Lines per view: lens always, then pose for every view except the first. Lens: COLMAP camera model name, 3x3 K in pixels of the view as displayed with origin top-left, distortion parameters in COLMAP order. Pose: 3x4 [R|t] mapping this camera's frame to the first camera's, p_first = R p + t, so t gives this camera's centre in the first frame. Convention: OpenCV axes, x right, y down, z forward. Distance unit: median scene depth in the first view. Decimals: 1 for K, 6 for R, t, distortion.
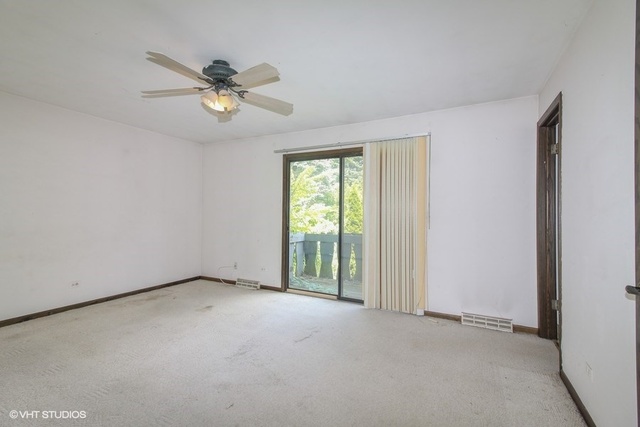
lens RADIAL K [[296.5, 0, 324.0], [0, 296.5, 218.7], [0, 0, 1]] dist [0.015778, -0.004107]
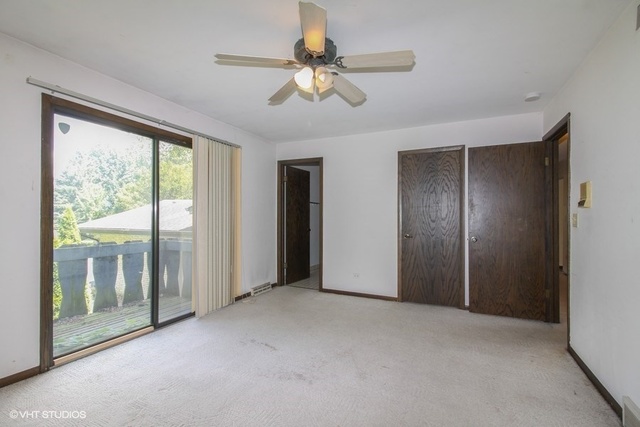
lens RADIAL K [[296.5, 0, 323.9], [0, 296.5, 211.3], [0, 0, 1]] dist [0.015778, -0.004107]
pose [[-0.056994, 0.010765, 0.998317, -0.775430], [0.002848, 0.999940, -0.010620, -0.012621], [-0.998370, 0.002238, -0.057021, 0.656751]]
